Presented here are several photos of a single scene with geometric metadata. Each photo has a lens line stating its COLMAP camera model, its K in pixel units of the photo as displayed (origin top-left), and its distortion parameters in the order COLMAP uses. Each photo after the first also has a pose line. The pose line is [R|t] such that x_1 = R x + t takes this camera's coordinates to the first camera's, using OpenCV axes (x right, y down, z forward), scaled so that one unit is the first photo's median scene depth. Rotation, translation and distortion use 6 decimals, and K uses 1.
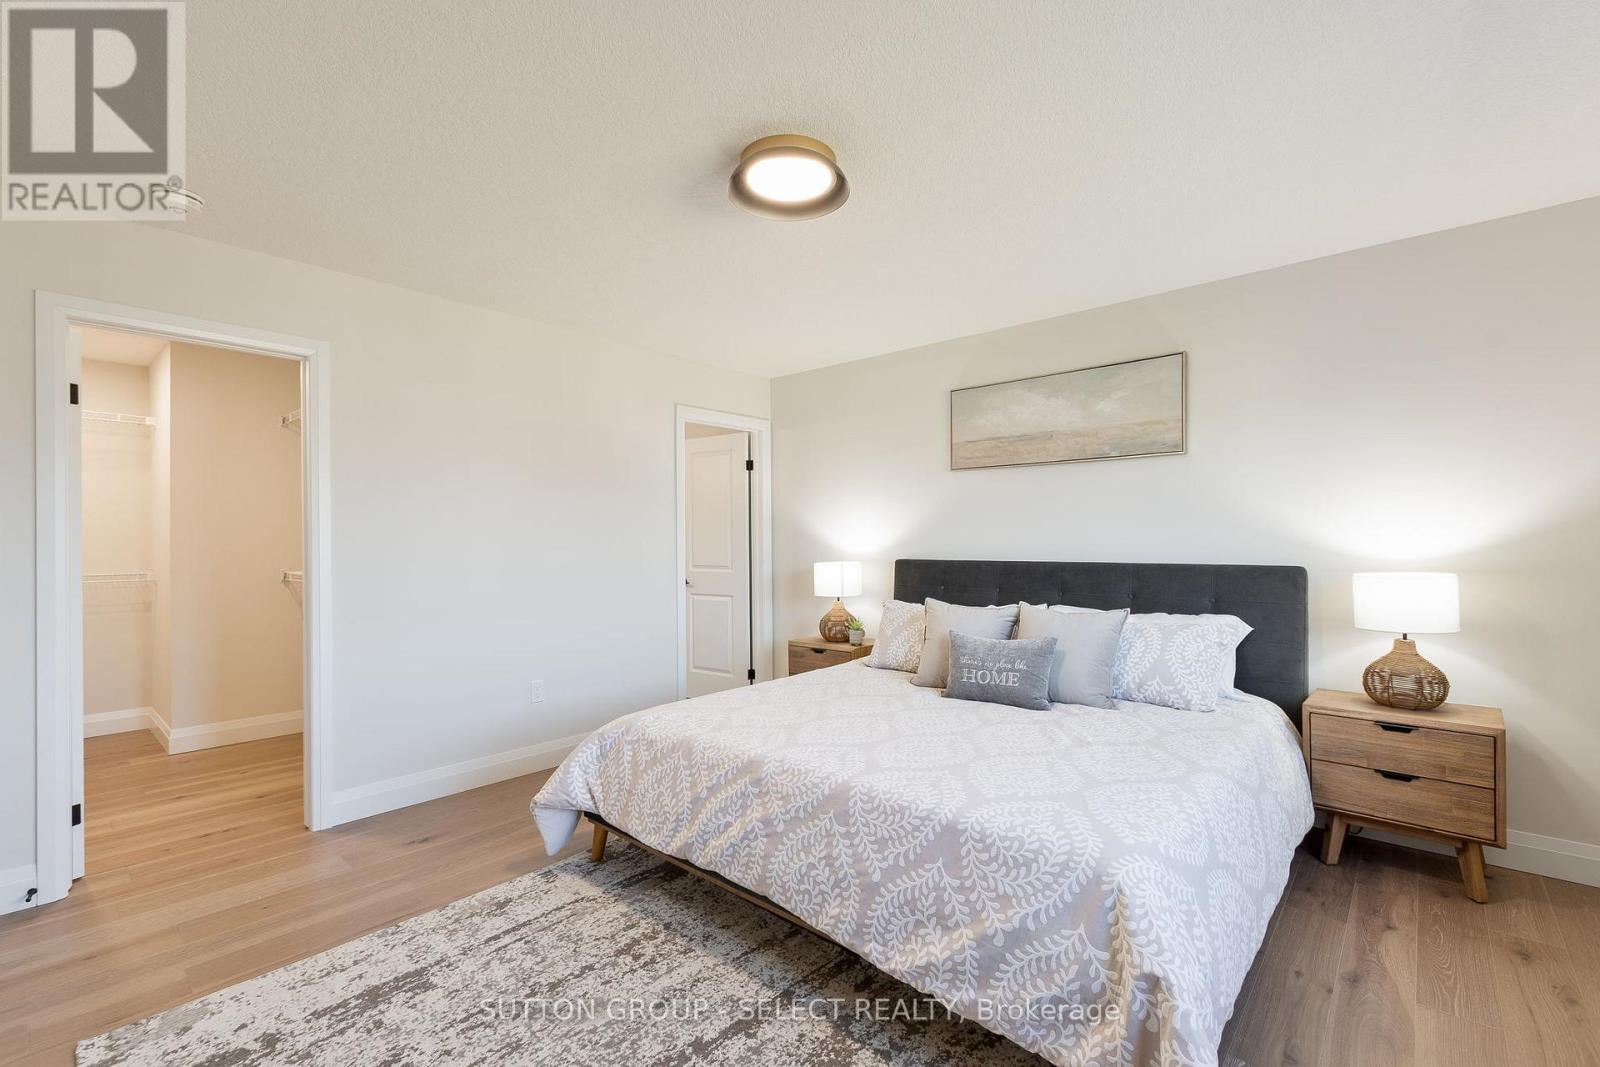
lens RADIAL K [[690.8, 0, 793.6], [0, 690.8, 541.8], [0, 0, 1]] dist [-0.000911, -0.000265]
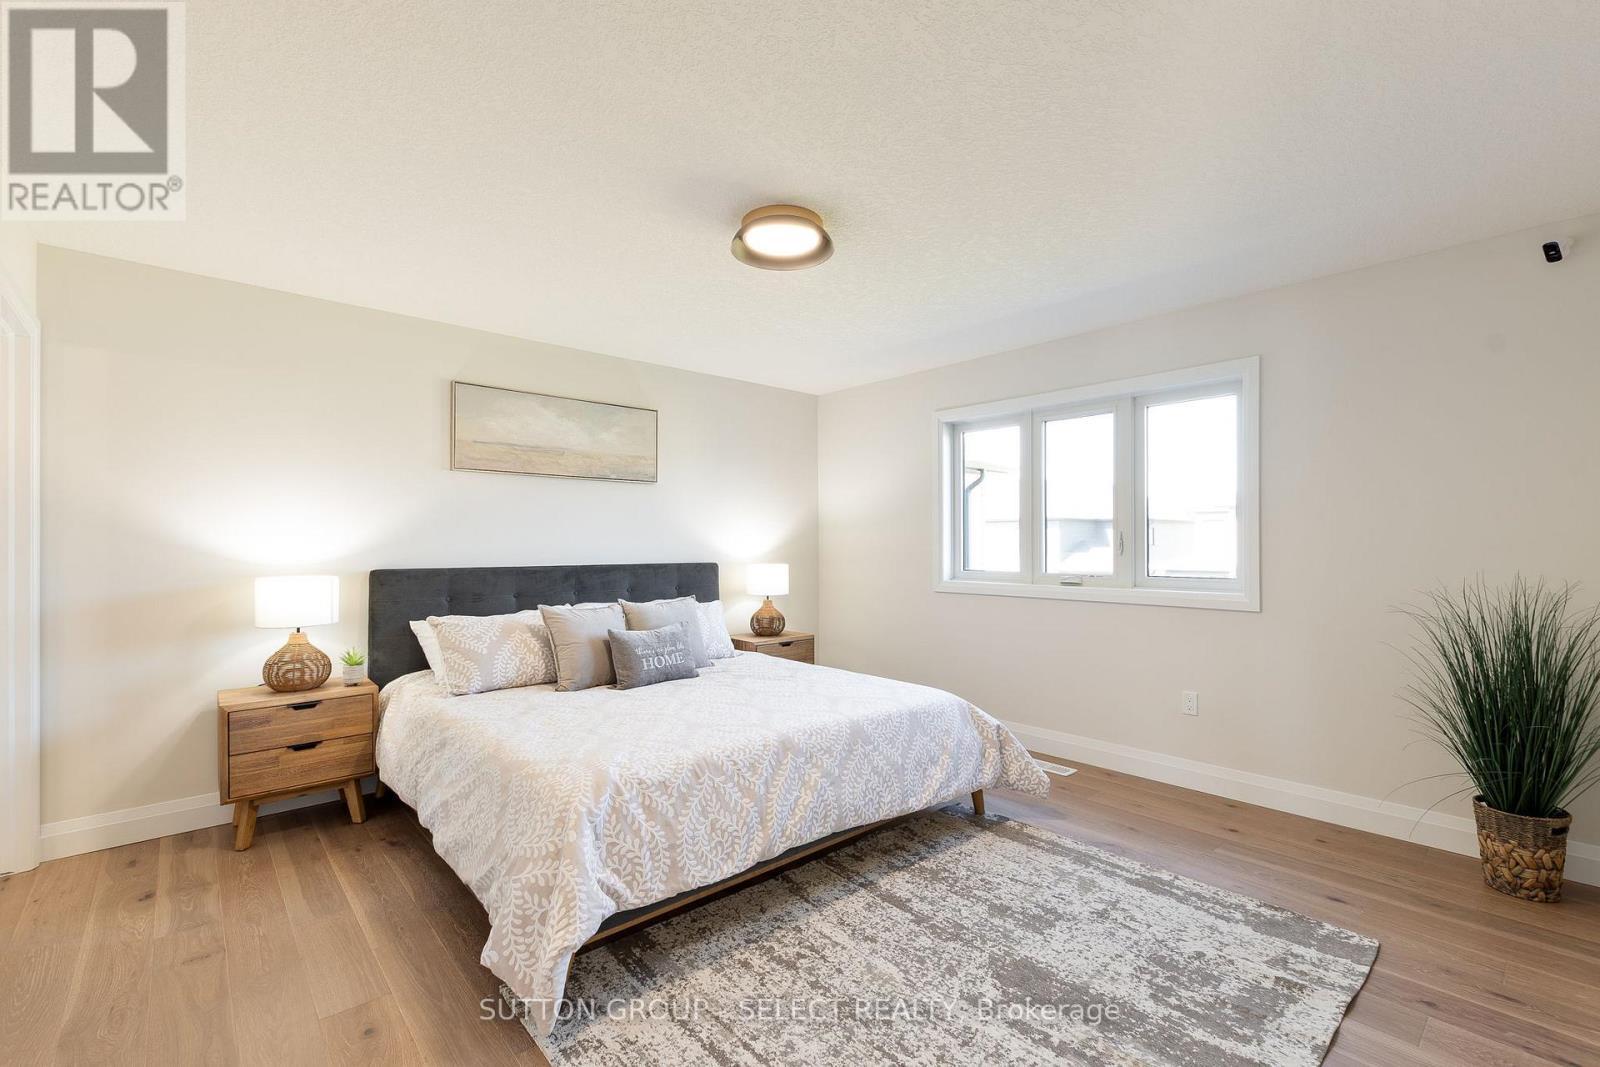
lens RADIAL K [[696.1, 0, 806.2], [0, 696.1, 512.3], [0, 0, 1]] dist [0.003072, 0.000168]
pose [[0.104217, 0.045833, 0.993498, -1.010935], [-0.004753, 0.998949, -0.045586, -0.008470], [-0.994543, 0.000029, 0.104326, 0.695718]]
